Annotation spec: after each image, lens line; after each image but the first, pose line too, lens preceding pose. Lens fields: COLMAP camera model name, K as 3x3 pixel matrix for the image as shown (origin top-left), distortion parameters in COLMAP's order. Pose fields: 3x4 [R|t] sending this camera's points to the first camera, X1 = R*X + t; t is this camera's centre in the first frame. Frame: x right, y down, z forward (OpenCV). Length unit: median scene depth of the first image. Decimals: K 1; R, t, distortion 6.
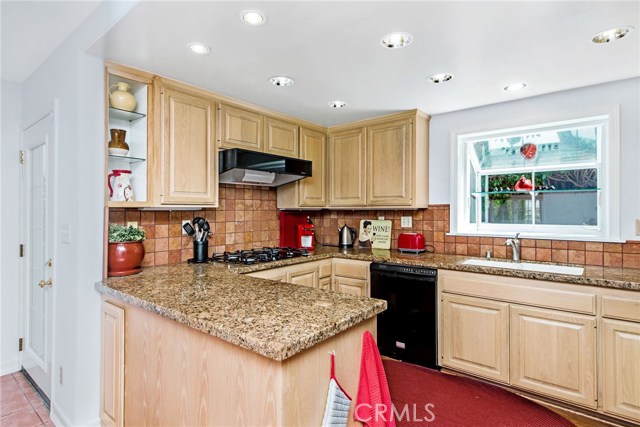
lens RADIAL K [[338.6, 0, 317.3], [0, 338.6, 211.1], [0, 0, 1]] dist [0.029179, -0.000415]
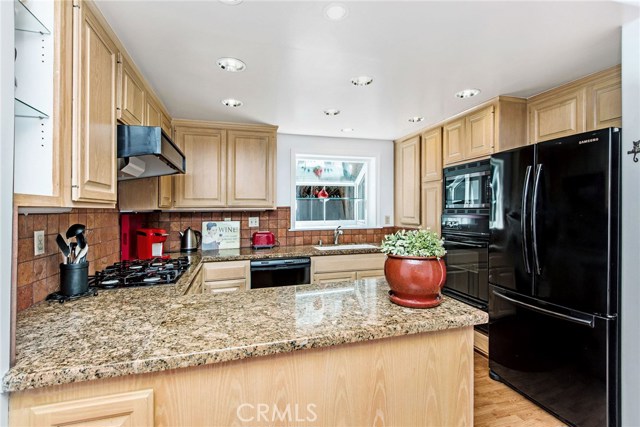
lens RADIAL K [[296.7, 0, 320.0], [0, 296.7, 213.5], [0, 0, 1]] dist [0.014385, -0.000302]
pose [[0.564604, -0.010285, 0.825298, -0.450557], [0.009399, 0.999938, 0.006031, -0.000256], [-0.825309, 0.004352, 0.564665, 0.274374]]
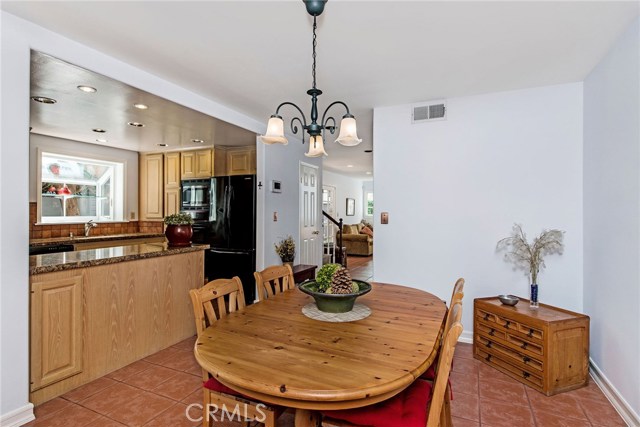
lens RADIAL K [[338.6, 0, 317.3], [0, 338.6, 211.1], [0, 0, 1]] dist [0.029179, -0.000415]
pose [[-0.233277, 0.006910, 0.972386, -1.168343], [0.001461, 0.999976, -0.006756, 0.026393], [-0.972409, -0.000155, -0.233281, 0.229808]]
